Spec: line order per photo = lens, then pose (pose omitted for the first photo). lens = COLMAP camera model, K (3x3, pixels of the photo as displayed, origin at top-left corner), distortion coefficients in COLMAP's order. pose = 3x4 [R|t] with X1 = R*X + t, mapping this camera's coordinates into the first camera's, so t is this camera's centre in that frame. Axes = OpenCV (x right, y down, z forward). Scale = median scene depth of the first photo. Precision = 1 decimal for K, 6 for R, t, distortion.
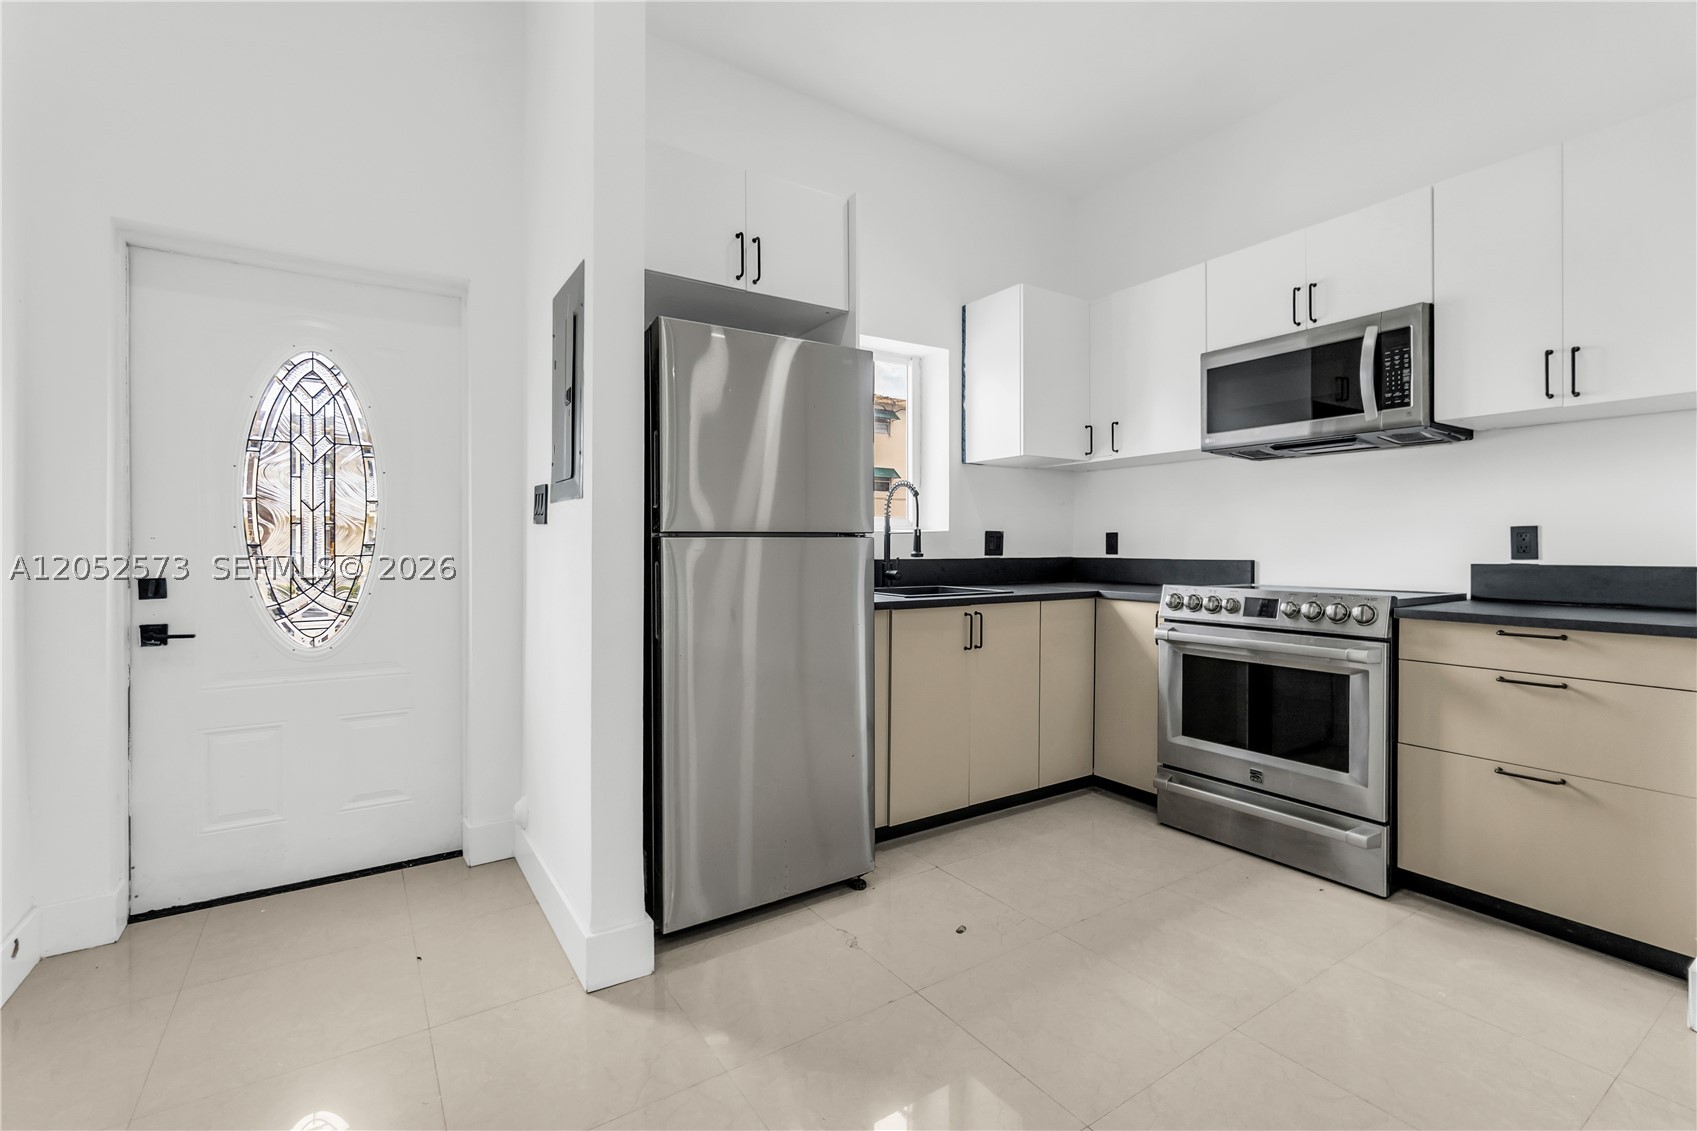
lens RADIAL K [[742.2, 0, 830.5], [0, 742.2, 549.3], [0, 0, 1]] dist [-0.007080, 0.002086]
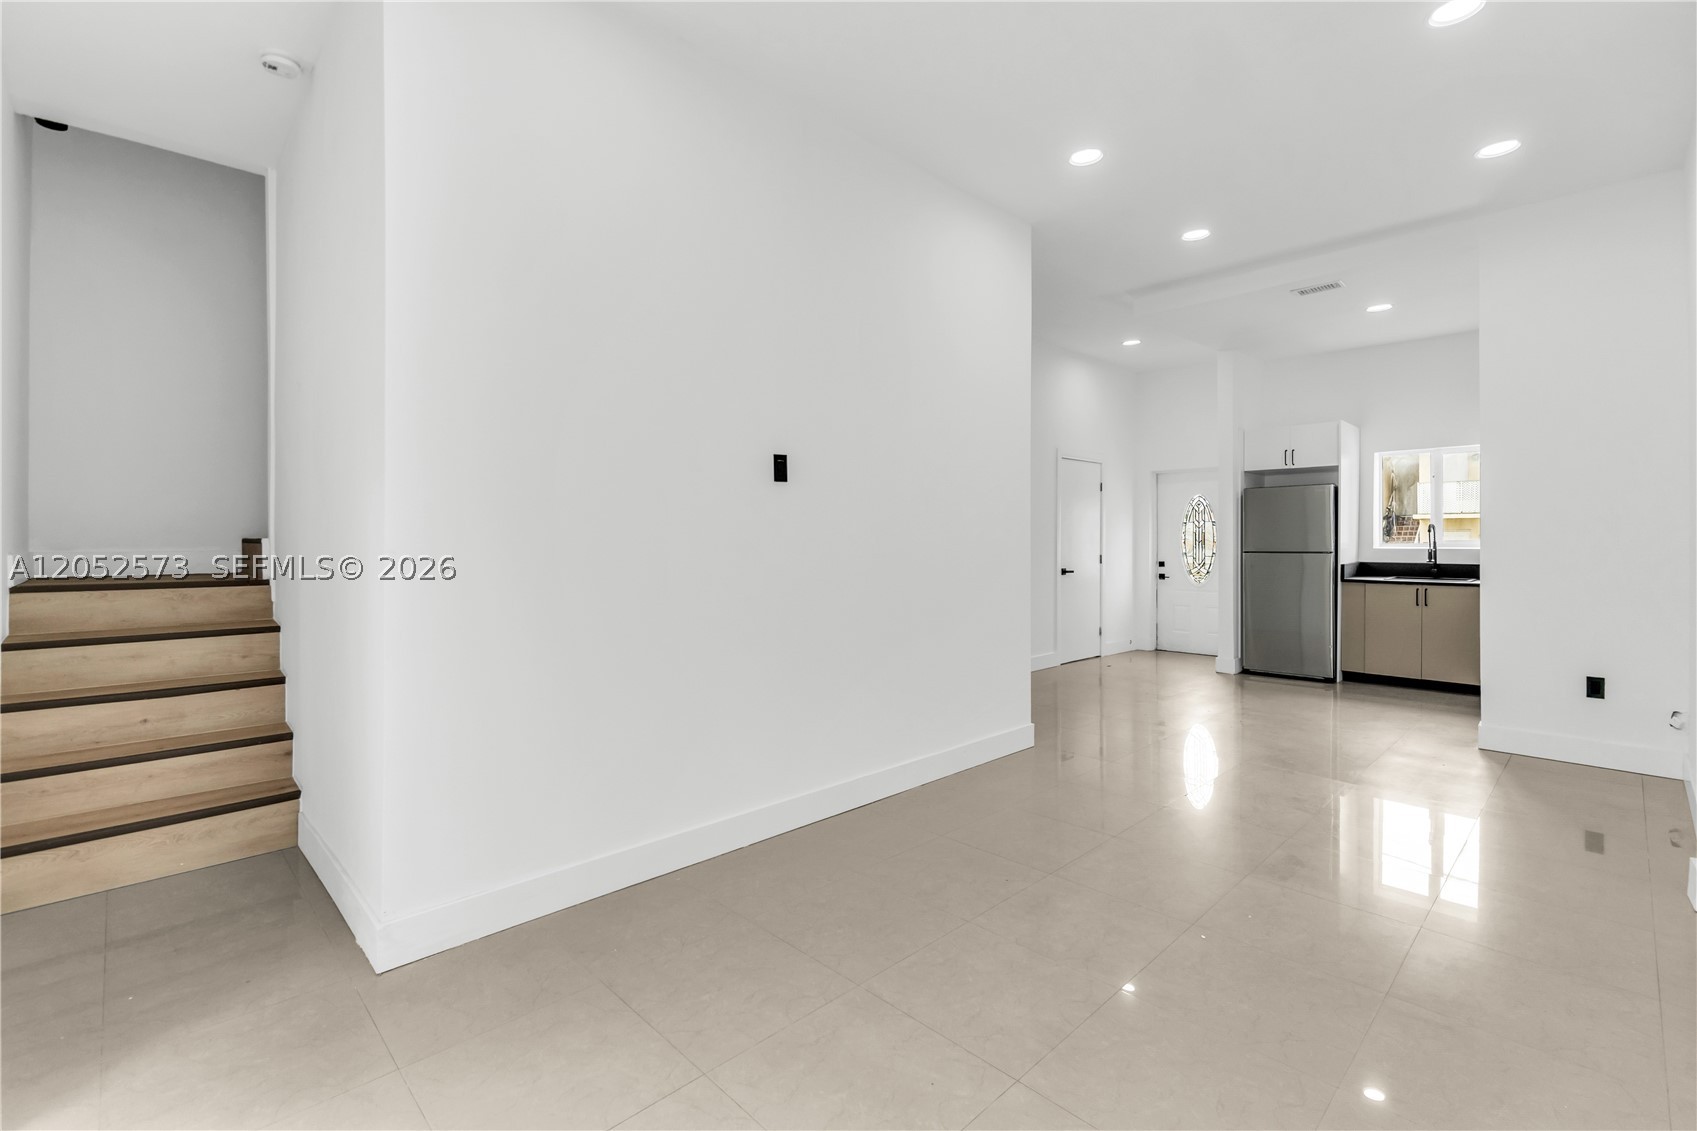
lens RADIAL K [[742.2, 0, 824.0], [0, 742.2, 543.3], [0, 0, 1]] dist [-0.007080, 0.002086]
pose [[0.170754, 0.003879, -0.985306, 2.244543], [-0.002791, 0.999990, 0.003454, -0.054367], [0.985310, 0.002160, 0.170763, -1.201085]]
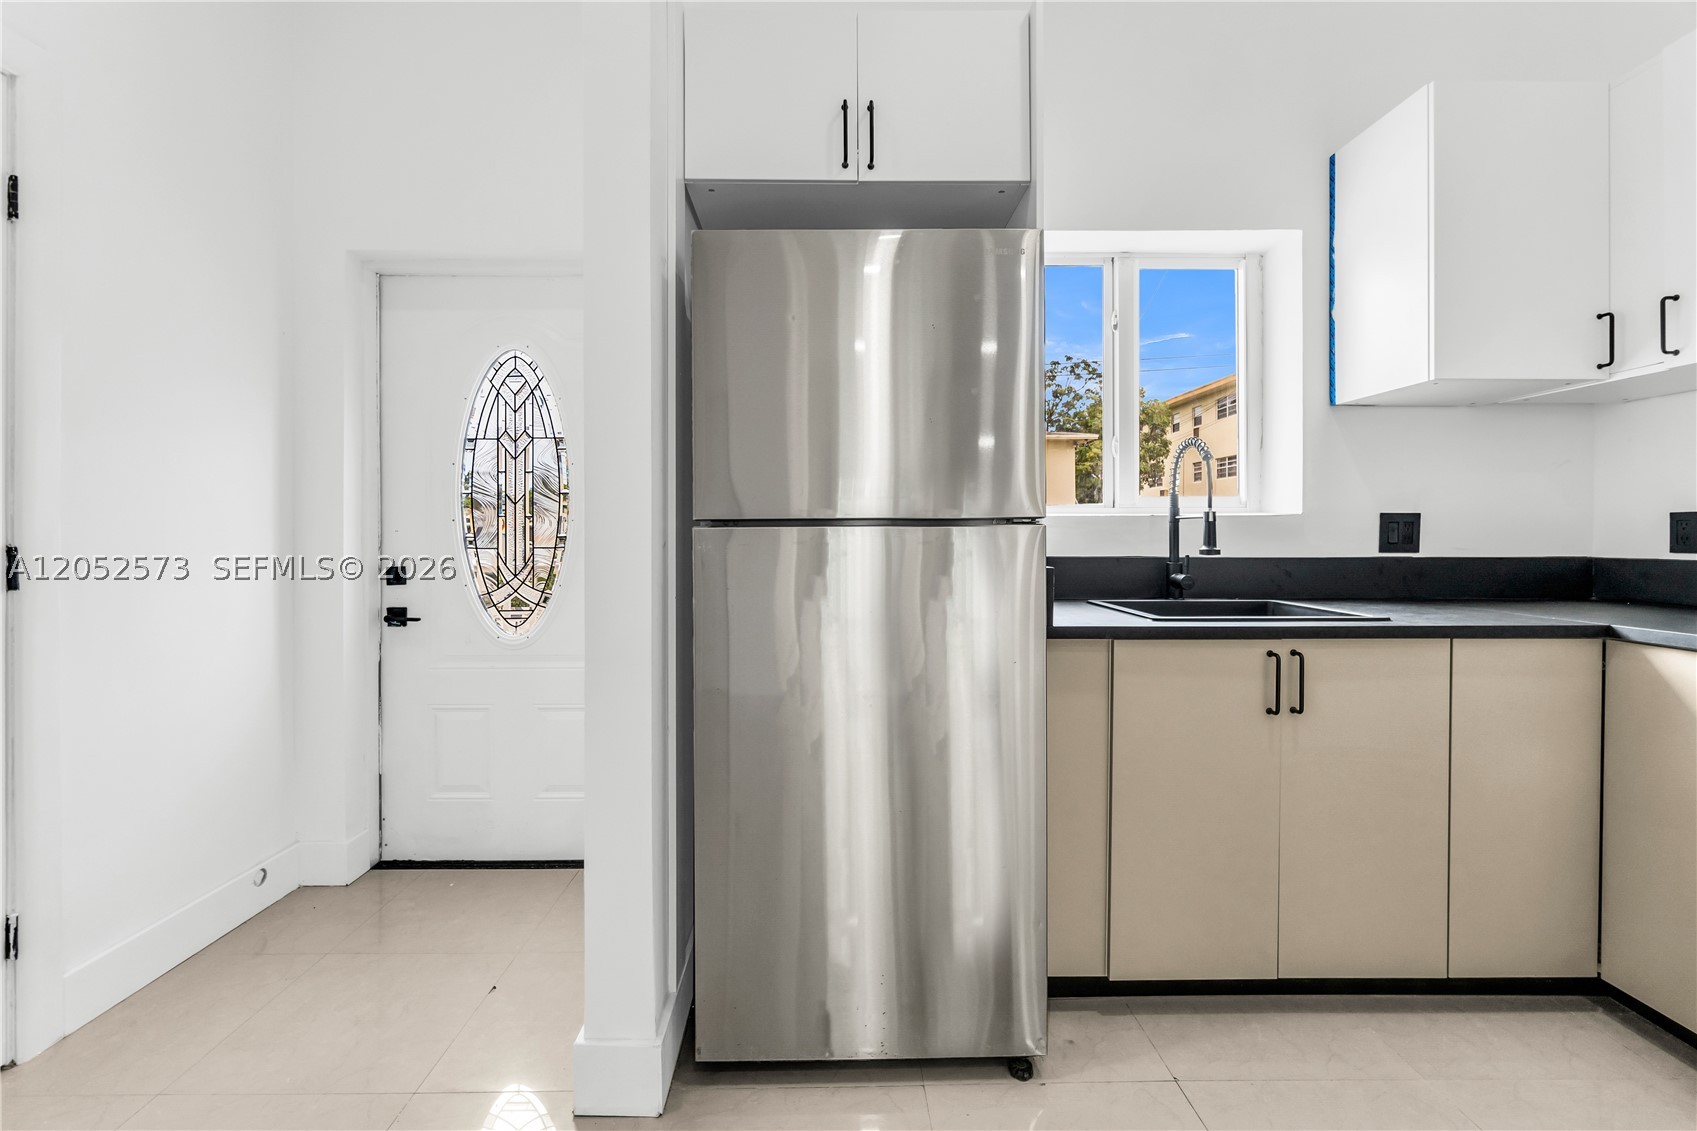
lens RADIAL K [[742.2, 0, 832.0], [0, 742.2, 537.7], [0, 0, 1]] dist [-0.007080, 0.002086]
pose [[0.847146, 0.001451, -0.531358, 0.221991], [-0.001375, 0.999999, 0.000539, -0.005505], [0.531358, 0.000274, 0.847147, 0.350879]]
